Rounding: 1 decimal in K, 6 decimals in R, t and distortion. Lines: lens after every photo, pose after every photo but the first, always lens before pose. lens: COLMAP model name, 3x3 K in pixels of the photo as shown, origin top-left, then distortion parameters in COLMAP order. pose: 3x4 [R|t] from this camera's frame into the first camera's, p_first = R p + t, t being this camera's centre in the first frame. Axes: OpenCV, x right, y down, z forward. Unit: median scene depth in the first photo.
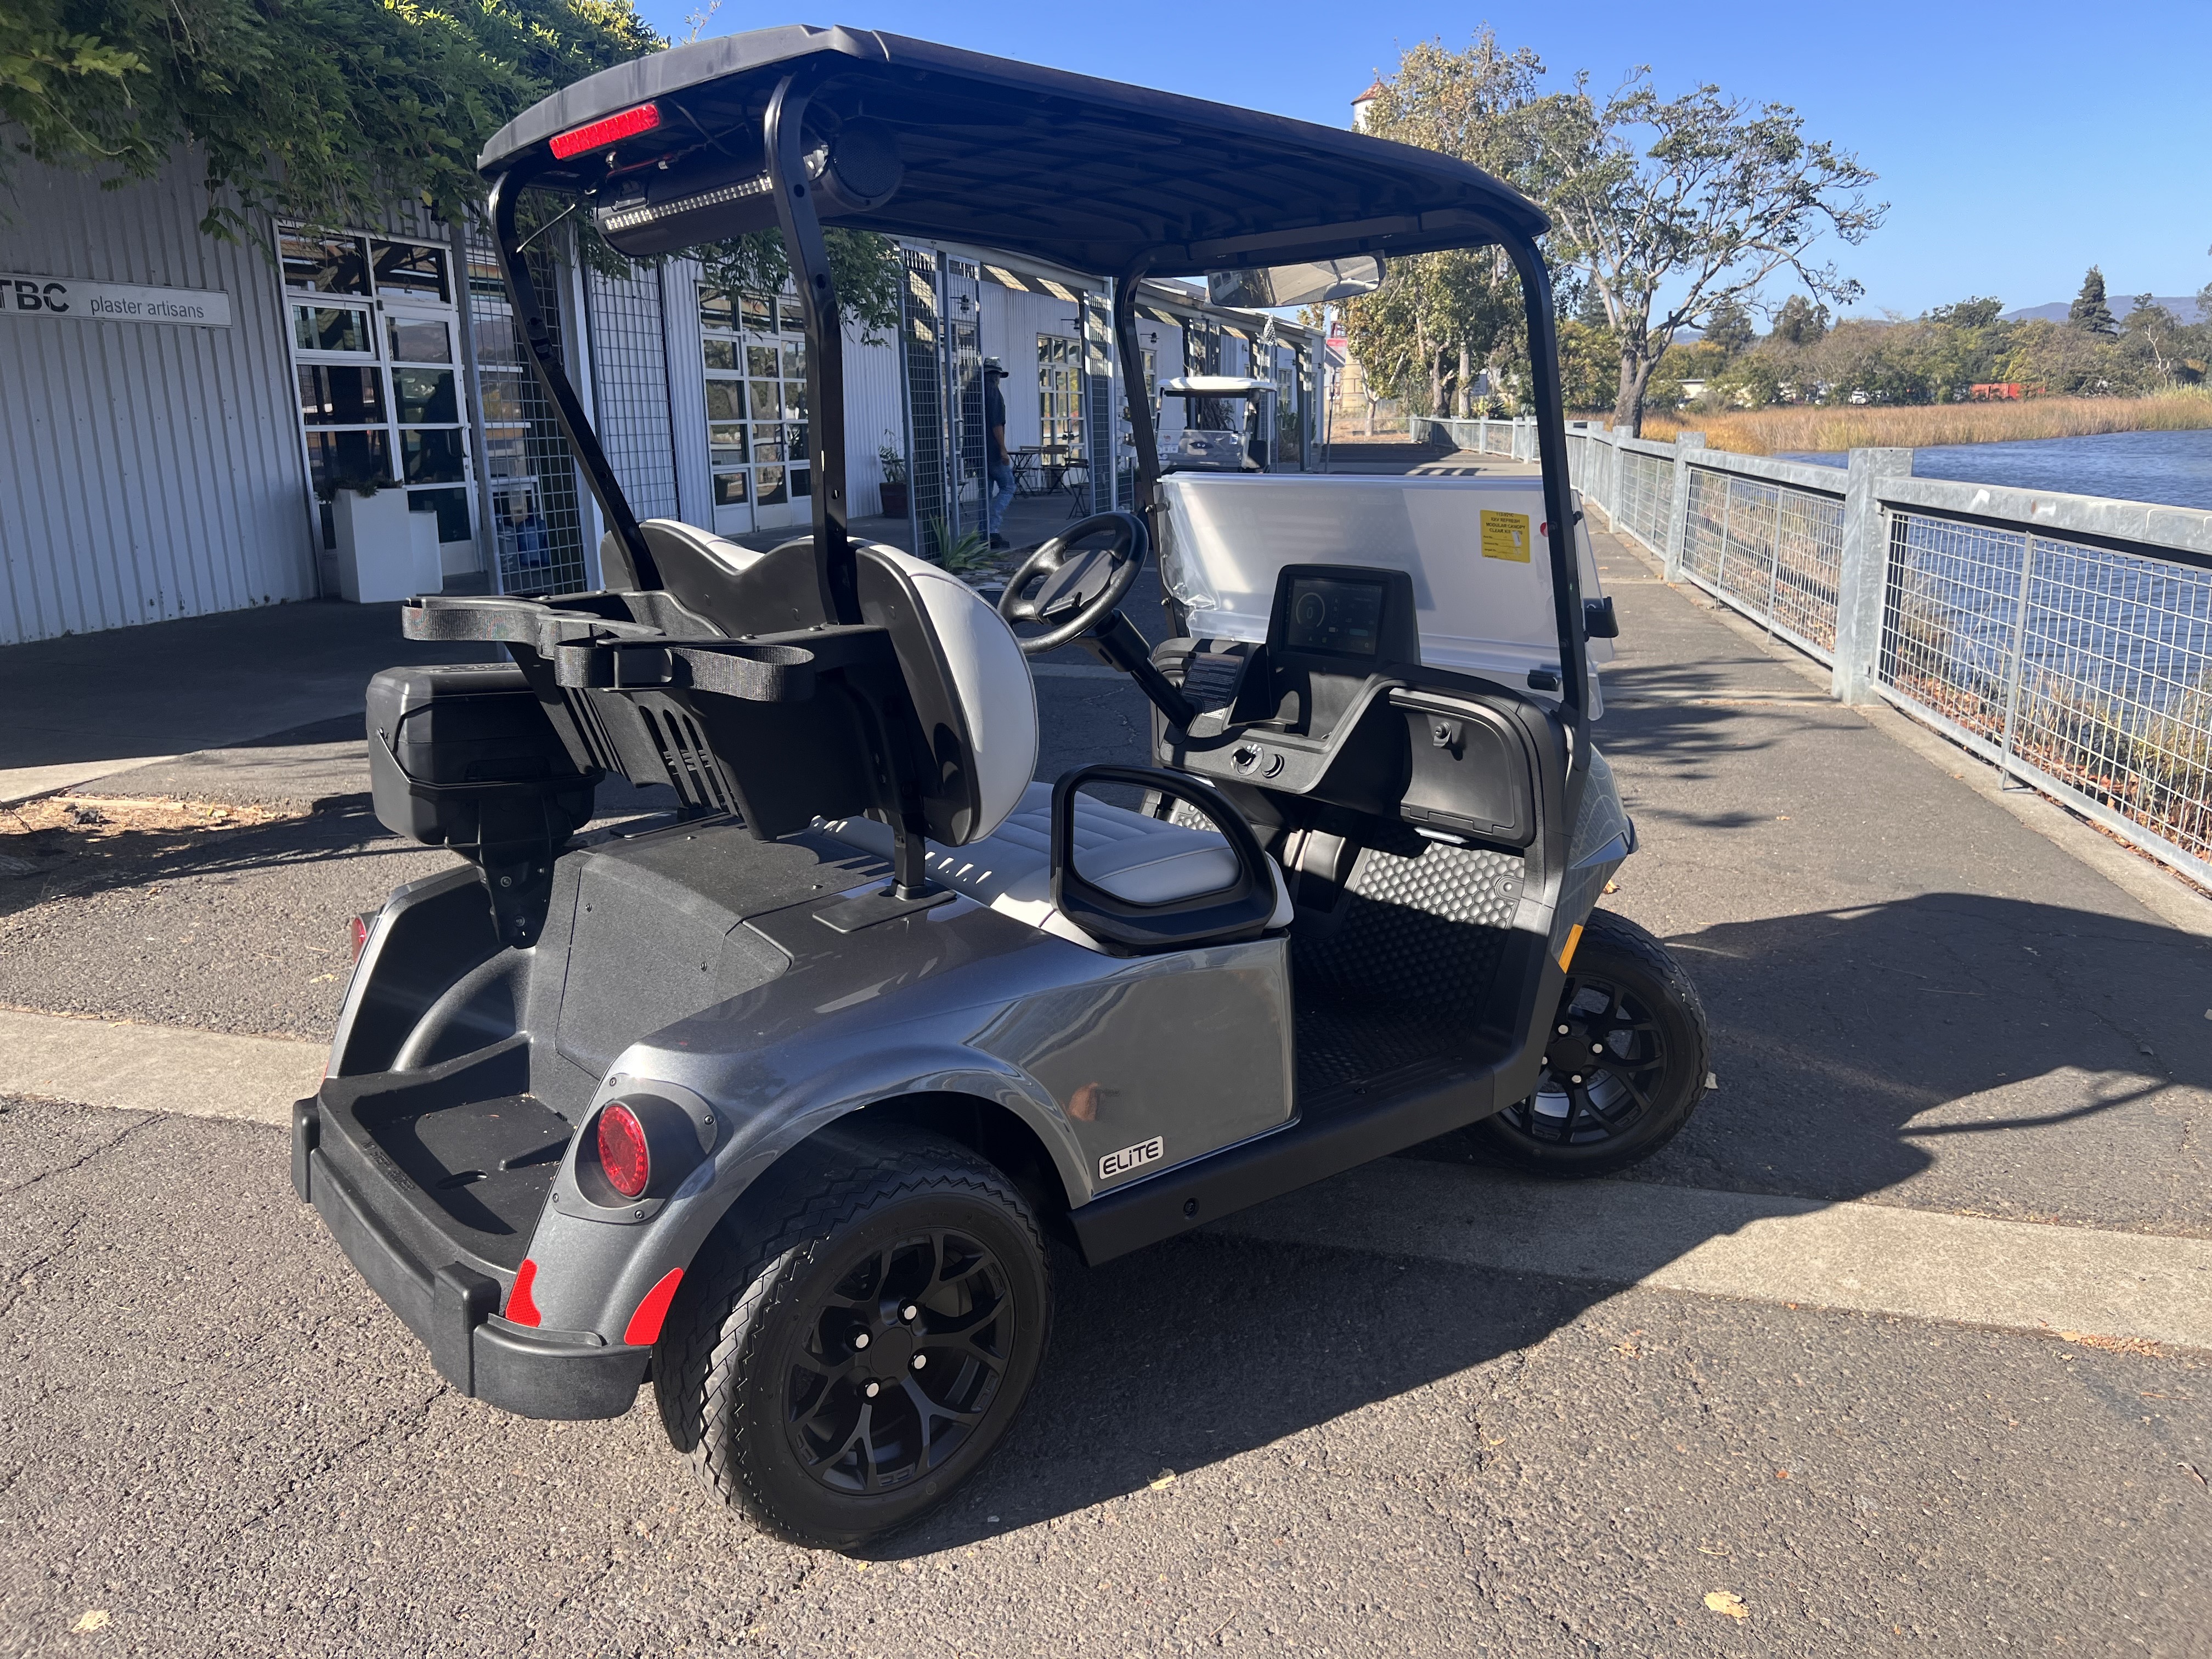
lens RADIAL K [[1680.1, 0, 1110.1], [0, 1680.1, 812.2], [0, 0, 1]] dist [0.054351, -0.058903]
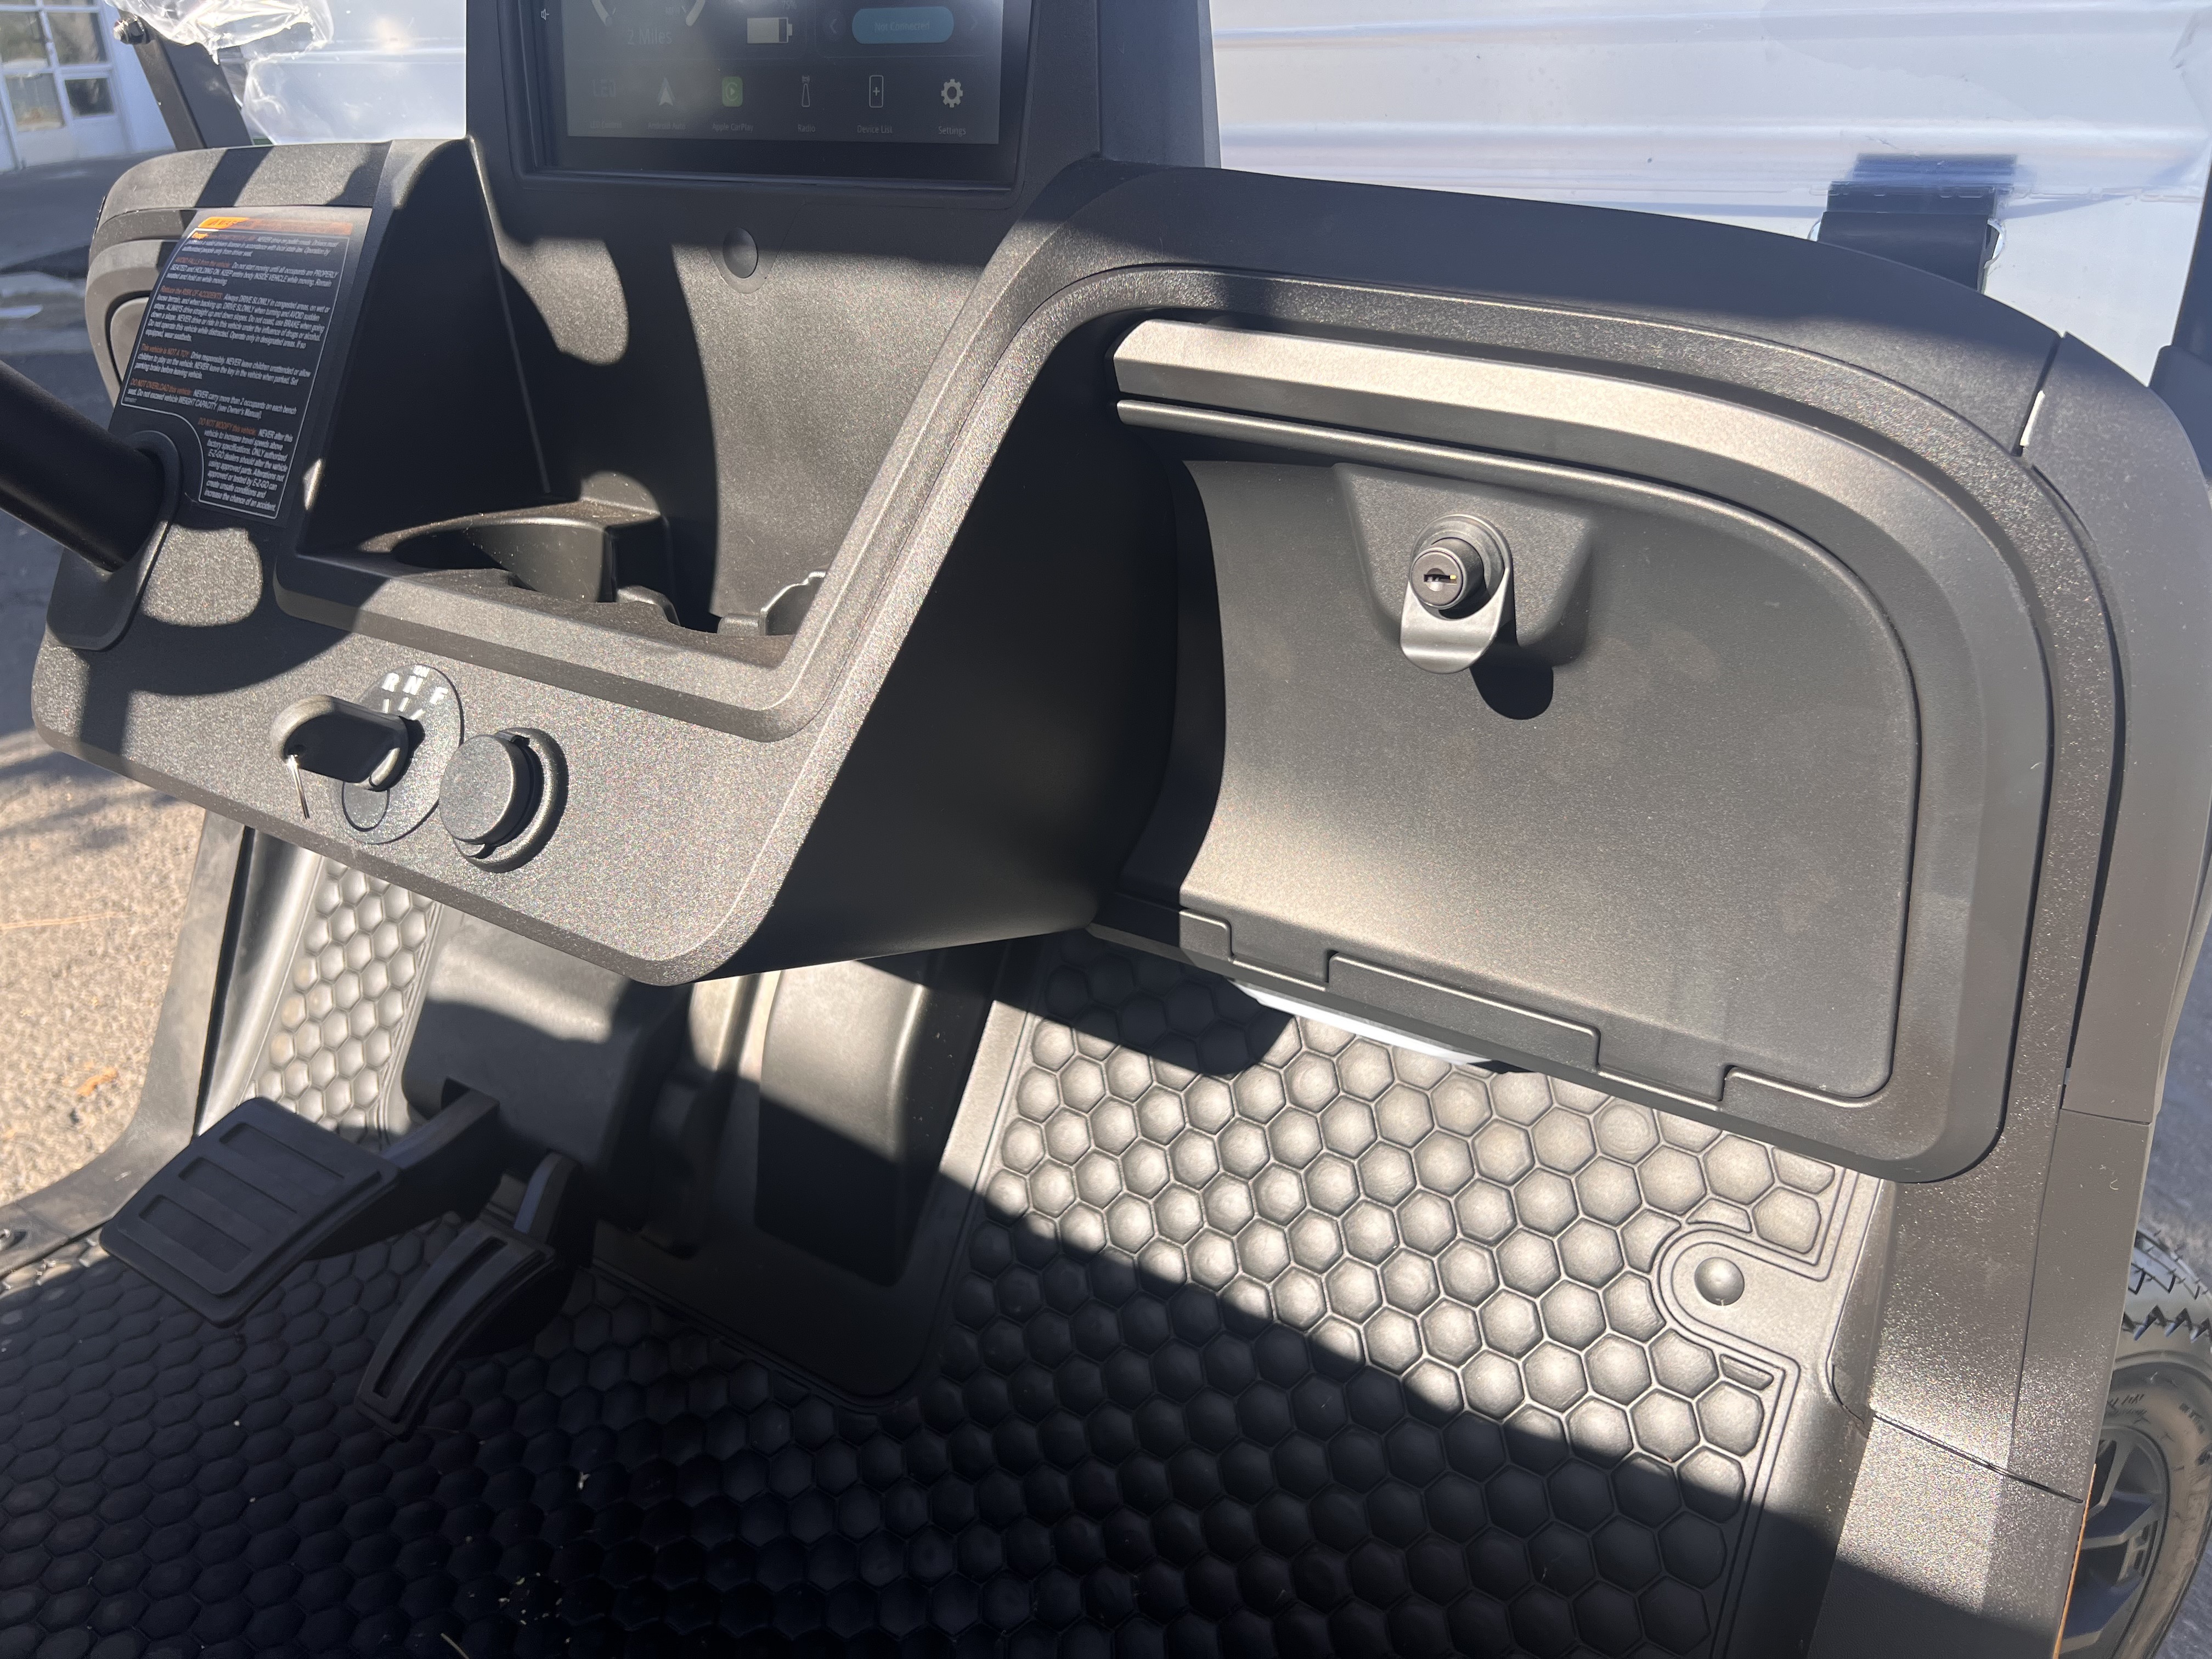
lens RADIAL K [[1680.1, 0, 1110.1], [0, 1680.1, 812.2], [0, 0, 1]] dist [0.054351, -0.058903]
pose [[0.960686, -0.117243, 0.251667, 0.024955], [0.067199, 0.977701, 0.198959, -0.012779], [-0.269381, -0.174225, 0.947143, 0.178100]]
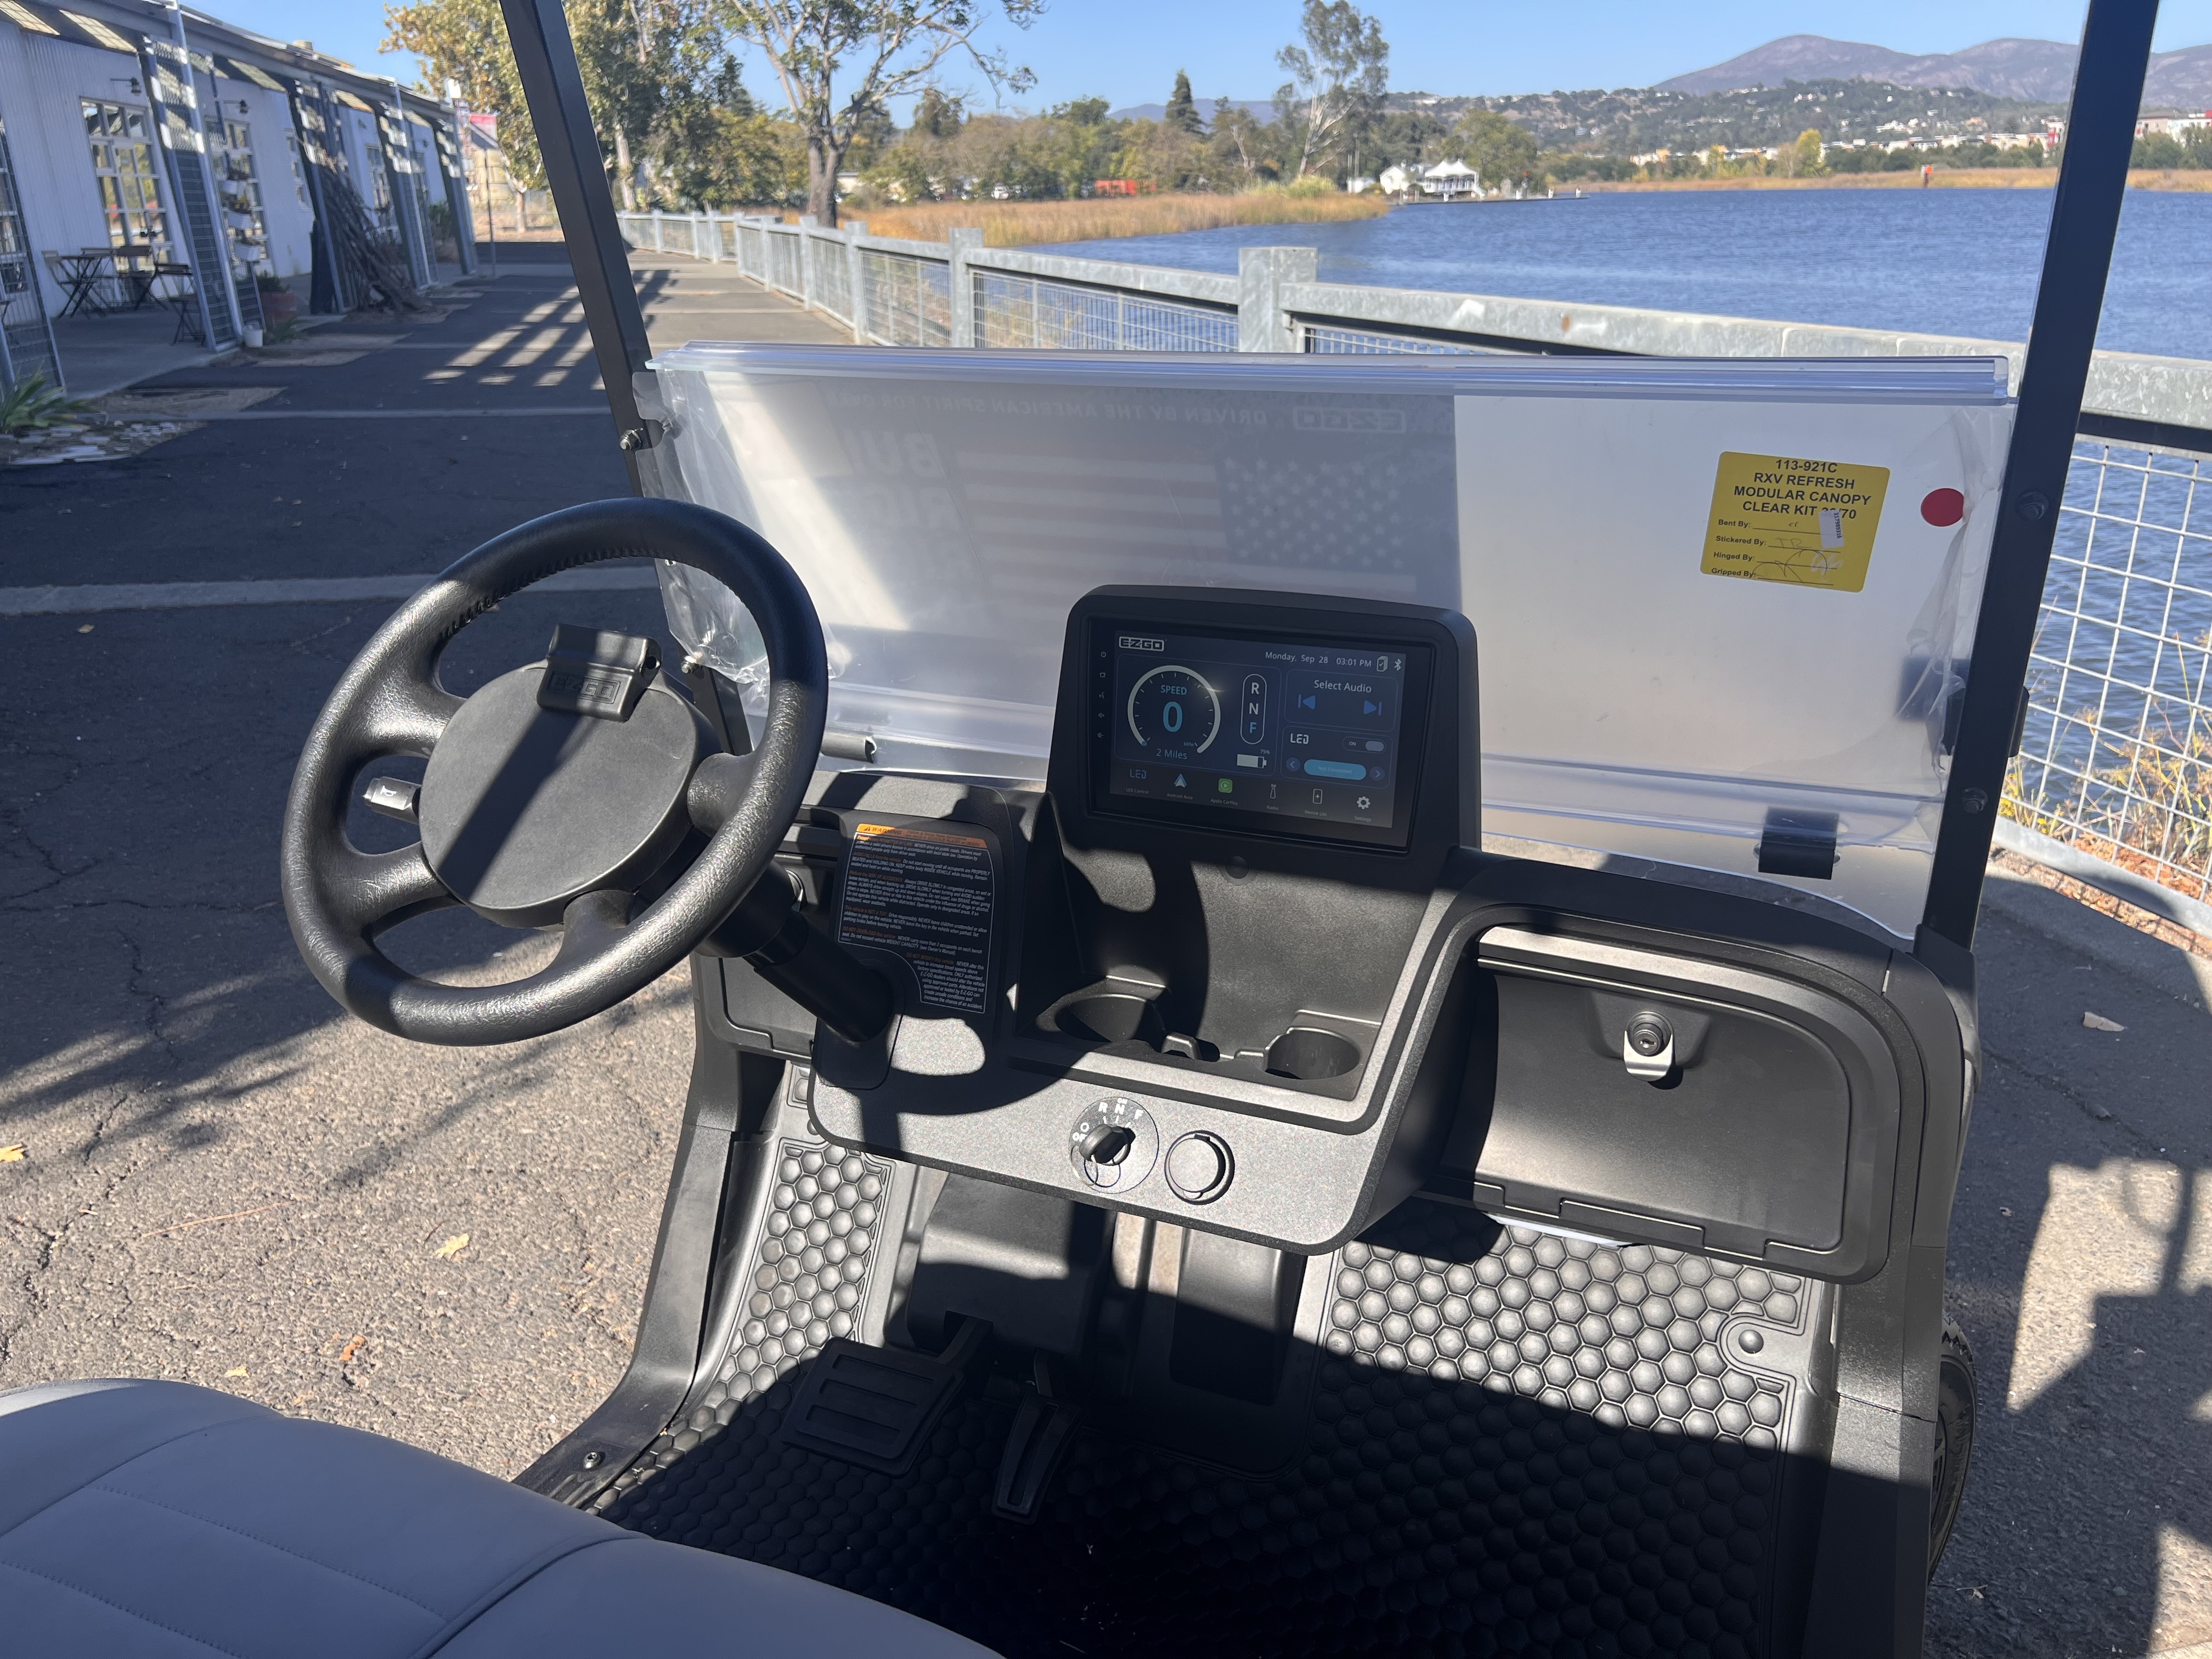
lens RADIAL K [[1697.8, 0, 1106.0], [0, 1697.8, 829.5], [0, 0, 1]] dist [0.003828, 0.038599]
pose [[0.892695, -0.157378, 0.422288, -0.015049], [0.106285, 0.984132, 0.142085, -0.034432], [-0.437948, -0.081956, 0.895257, 0.149564]]
